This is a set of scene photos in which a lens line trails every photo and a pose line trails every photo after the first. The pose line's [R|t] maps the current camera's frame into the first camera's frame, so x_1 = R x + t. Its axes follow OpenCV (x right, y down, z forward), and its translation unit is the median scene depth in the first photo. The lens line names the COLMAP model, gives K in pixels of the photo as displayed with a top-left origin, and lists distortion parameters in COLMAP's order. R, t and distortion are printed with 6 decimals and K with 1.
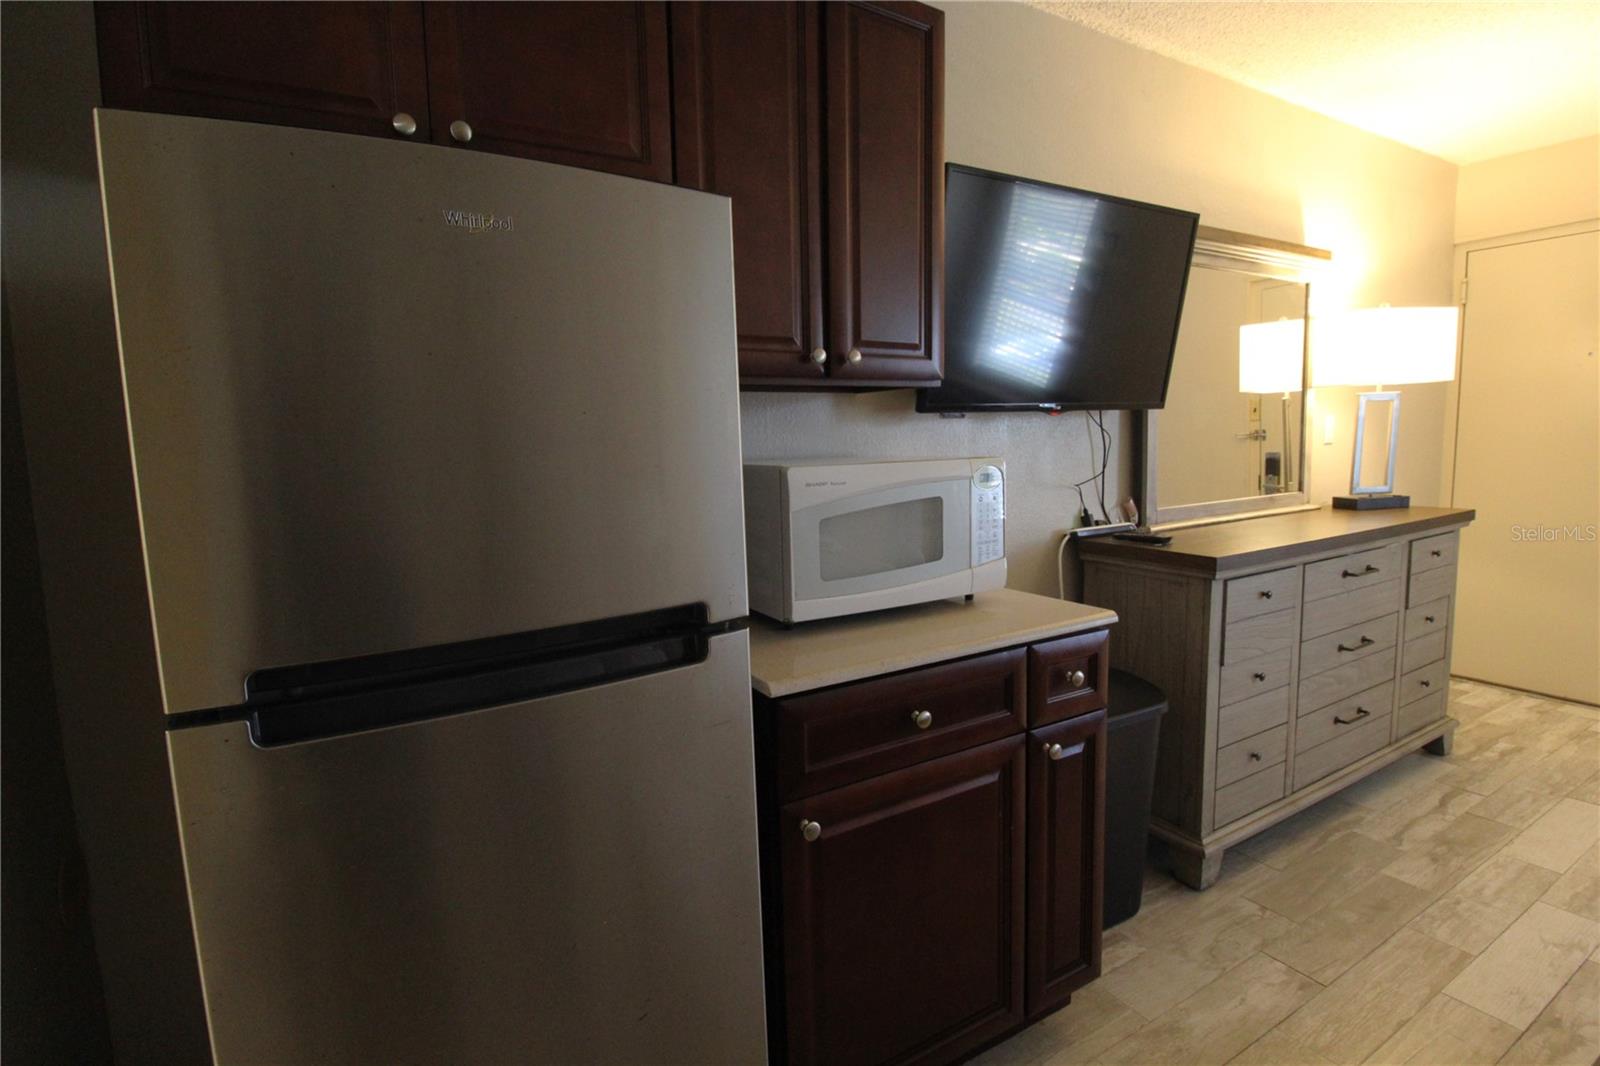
lens RADIAL K [[775.6, 0, 799.5], [0, 775.6, 522.2], [0, 0, 1]] dist [-0.001430, -0.000977]
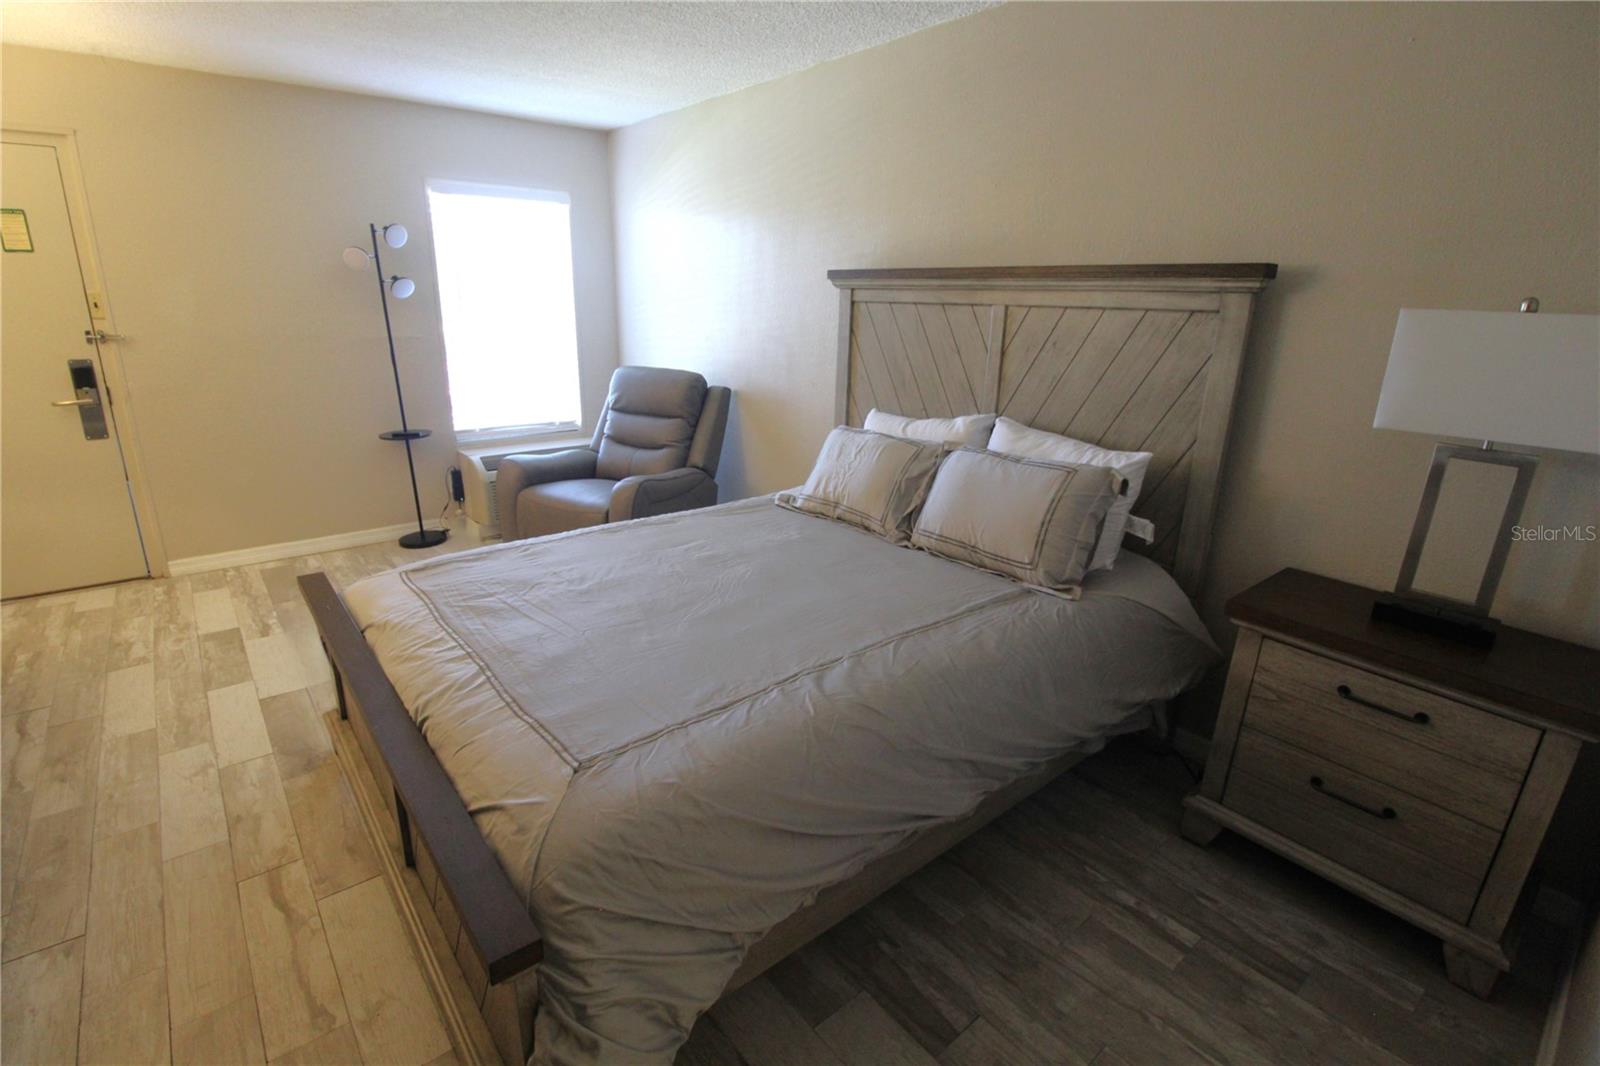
lens RADIAL K [[765.8, 0, 800.0], [0, 765.8, 533.0], [0, 0, 1]] dist [-0.002023, -0.001731]
pose [[-0.133883, -0.271196, 0.953168, -0.247486], [0.095267, 0.953850, 0.284771, -0.097126], [-0.986407, 0.128931, -0.101868, 0.096710]]
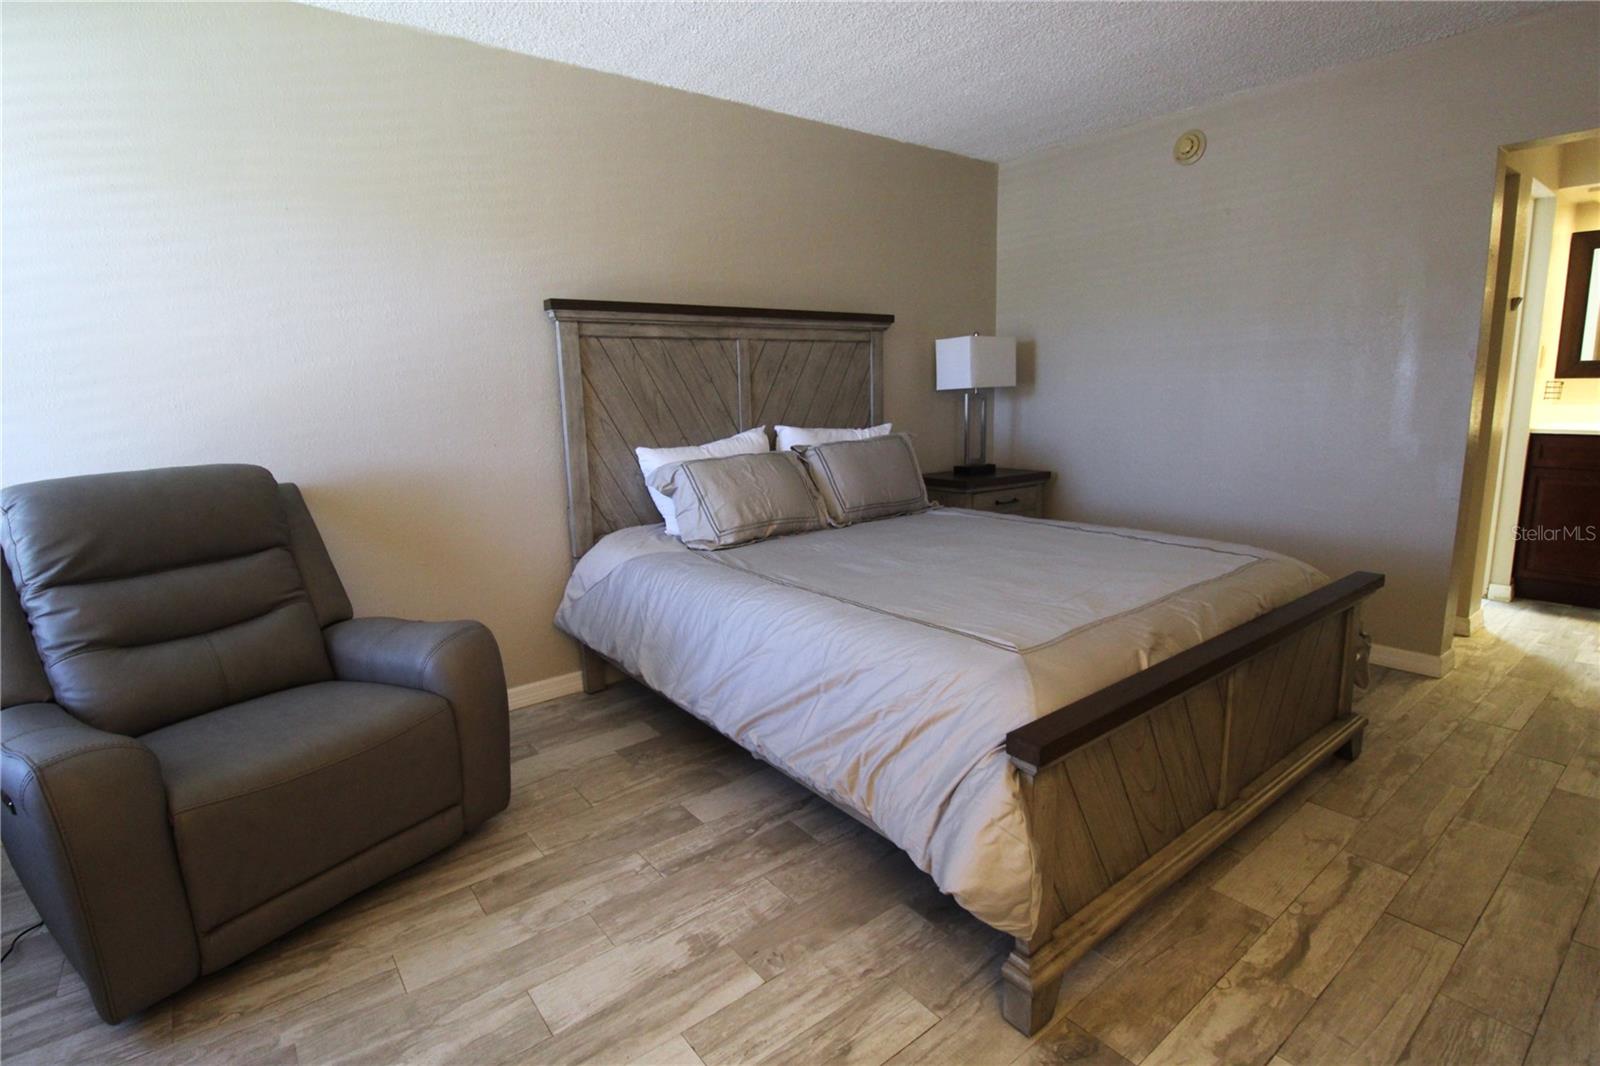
lens RADIAL K [[775.6, 0, 799.5], [0, 775.6, 522.2], [0, 0, 1]] dist [-0.001430, -0.000977]
pose [[-0.991981, 0.070906, -0.104625, 1.316189], [0.038559, 0.958125, 0.283742, -0.159671], [0.120362, 0.277432, -0.953176, 1.388004]]
